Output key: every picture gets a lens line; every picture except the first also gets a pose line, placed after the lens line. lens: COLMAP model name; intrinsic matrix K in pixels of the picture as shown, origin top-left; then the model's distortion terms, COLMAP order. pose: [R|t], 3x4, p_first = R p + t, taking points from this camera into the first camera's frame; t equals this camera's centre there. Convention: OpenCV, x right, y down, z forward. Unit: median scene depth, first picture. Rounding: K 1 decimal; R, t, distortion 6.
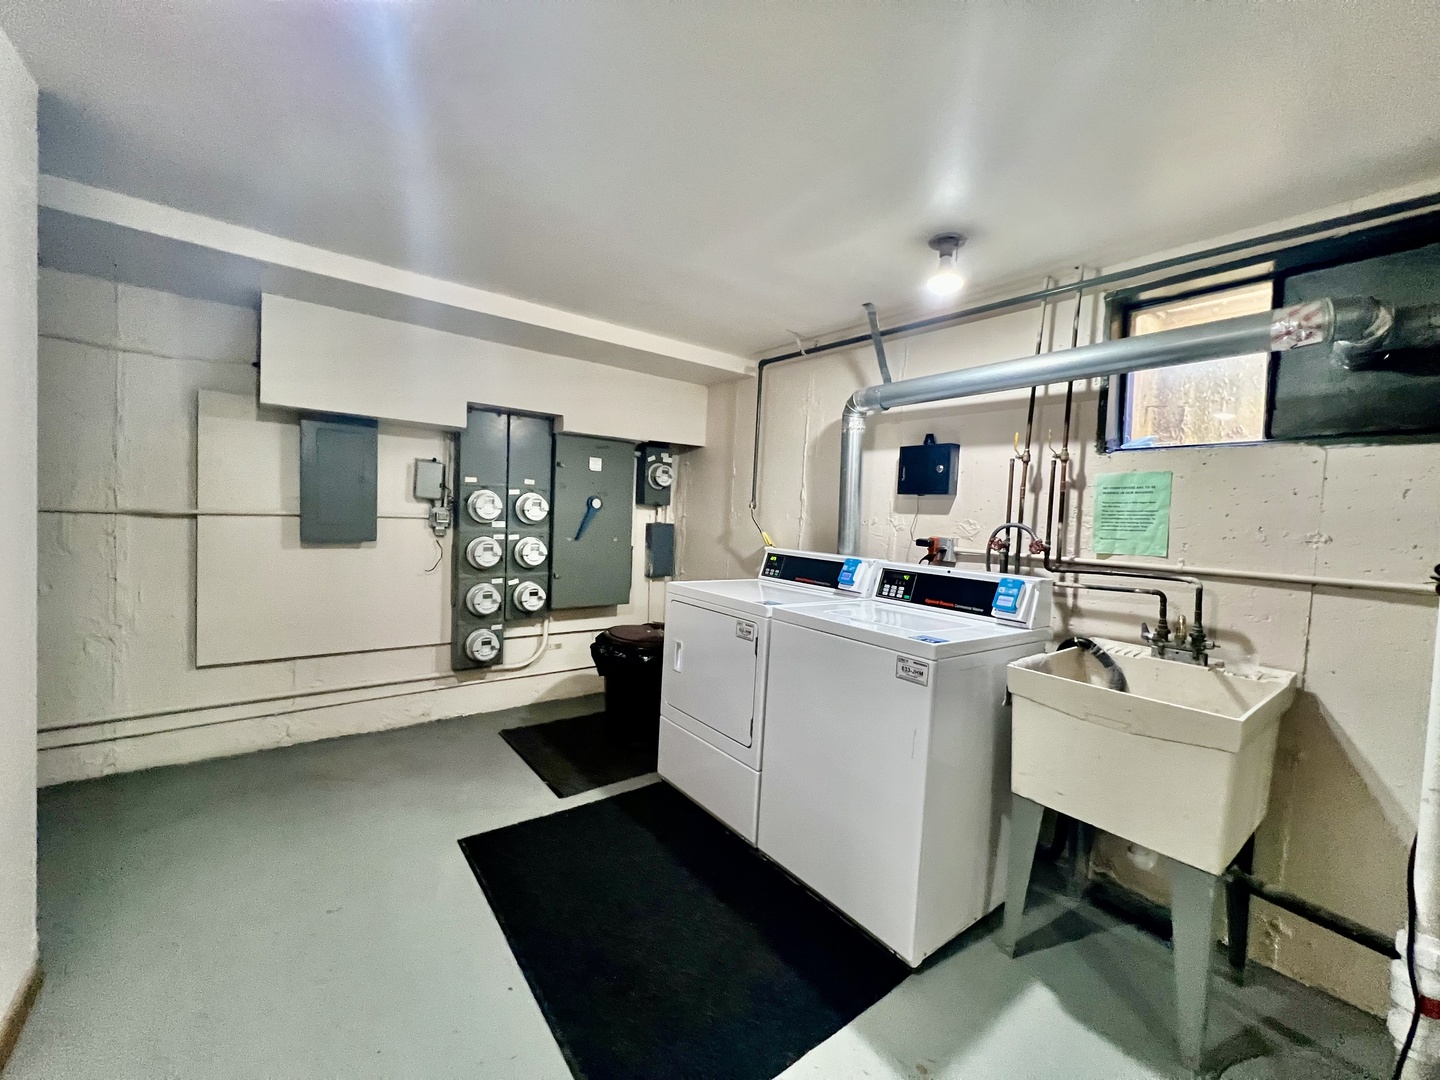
lens RADIAL K [[574.0, 0, 720.0], [0, 574.0, 540.0], [0, 0, 1]] dist [0.000473, -0.000049]
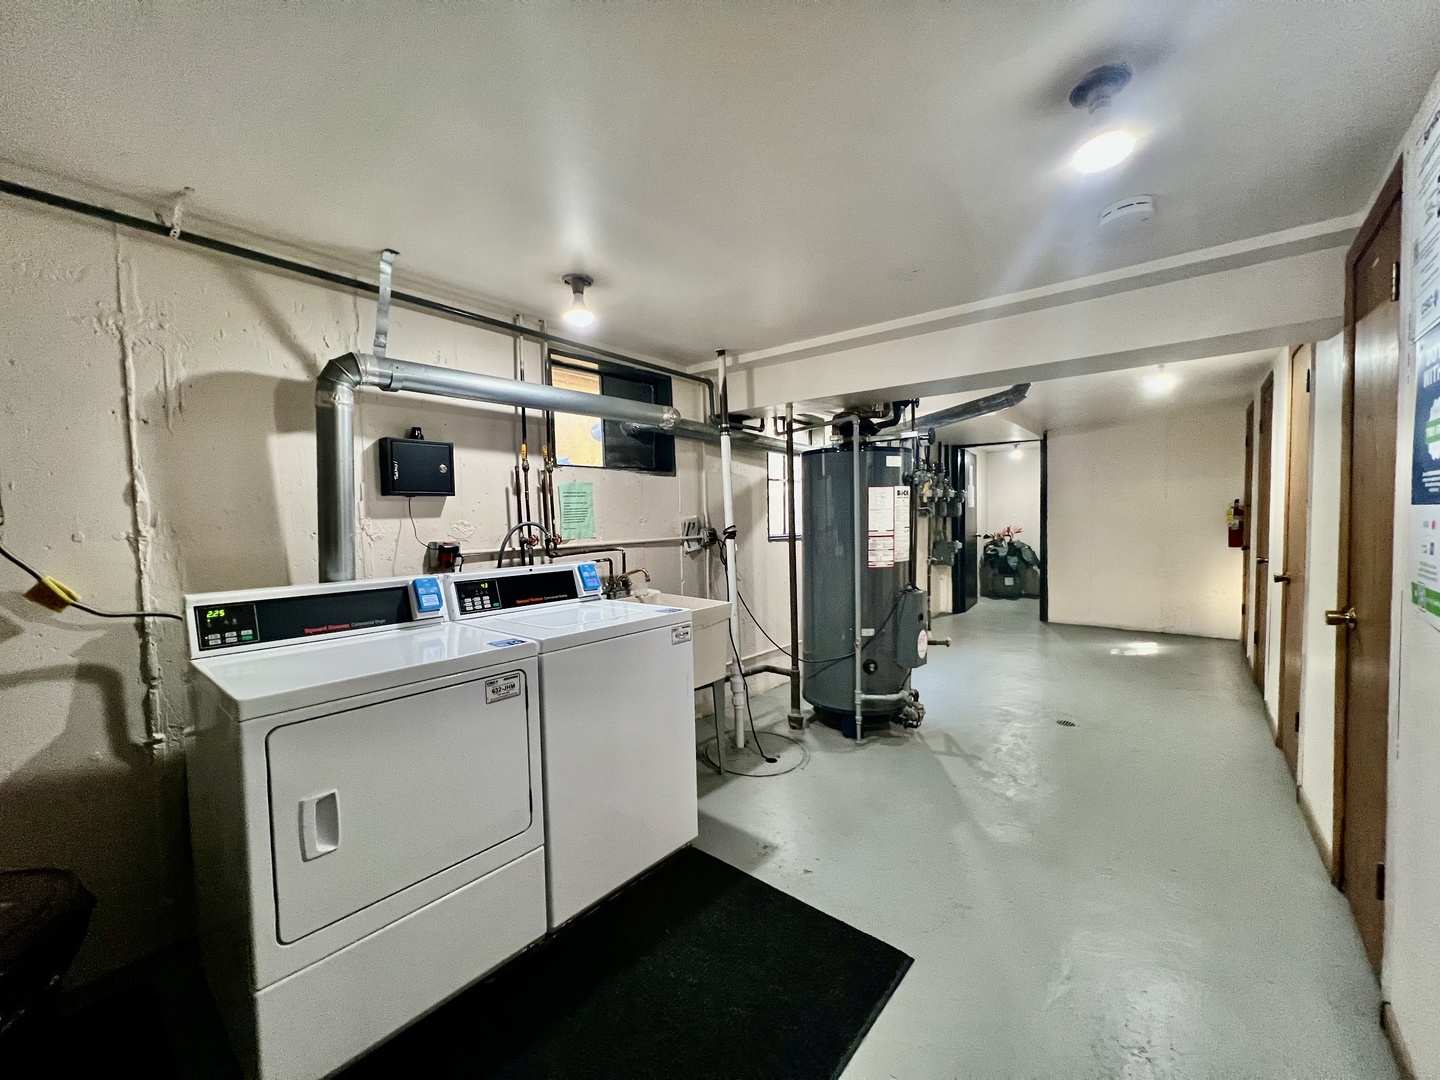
lens RADIAL K [[574.0, 0, 720.0], [0, 574.0, 540.0], [0, 0, 1]] dist [0.000473, -0.000049]
pose [[-0.222941, -0.087323, 0.970913, -0.715252], [0.051290, 0.993550, 0.101136, -0.090786], [-0.973482, 0.072346, -0.217024, 0.871306]]
